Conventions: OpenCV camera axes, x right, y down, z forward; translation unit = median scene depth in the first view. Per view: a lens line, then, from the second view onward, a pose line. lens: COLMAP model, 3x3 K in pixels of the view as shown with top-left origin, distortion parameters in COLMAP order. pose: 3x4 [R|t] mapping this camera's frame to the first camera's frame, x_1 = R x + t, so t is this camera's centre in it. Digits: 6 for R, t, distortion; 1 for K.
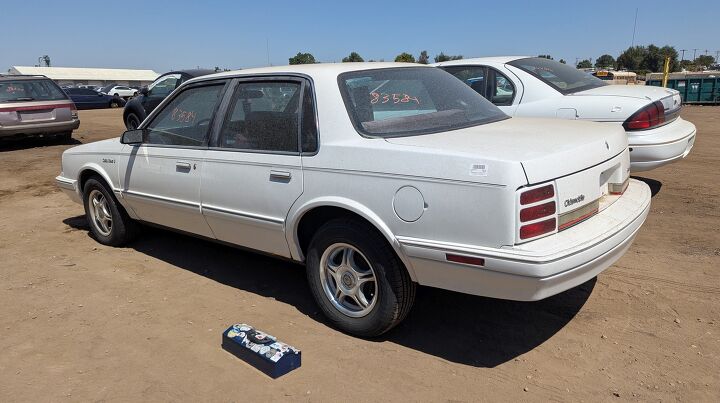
lens RADIAL K [[512.9, 0, 359.2], [0, 512.9, 204.0], [0, 0, 1]] dist [0.056120, -0.023761]
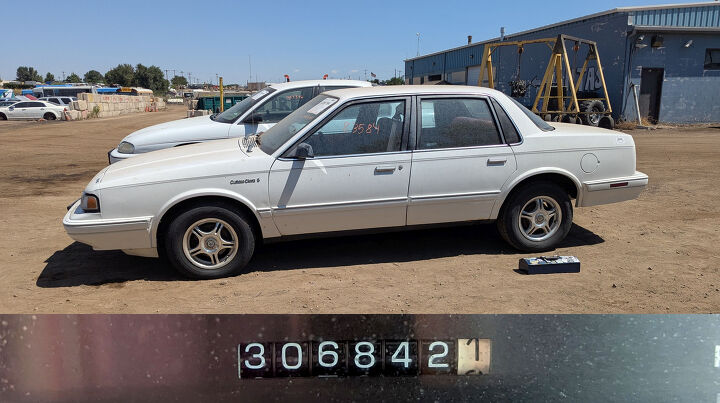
lens RADIAL K [[512.9, 0, 358.1], [0, 512.9, 199.2], [0, 0, 1]] dist [0.056120, -0.023761]
pose [[0.628595, -0.145727, 0.763958, -1.293972], [0.174157, 0.983719, 0.044348, -0.068983], [-0.757983, 0.105172, 0.643740, 0.296506]]
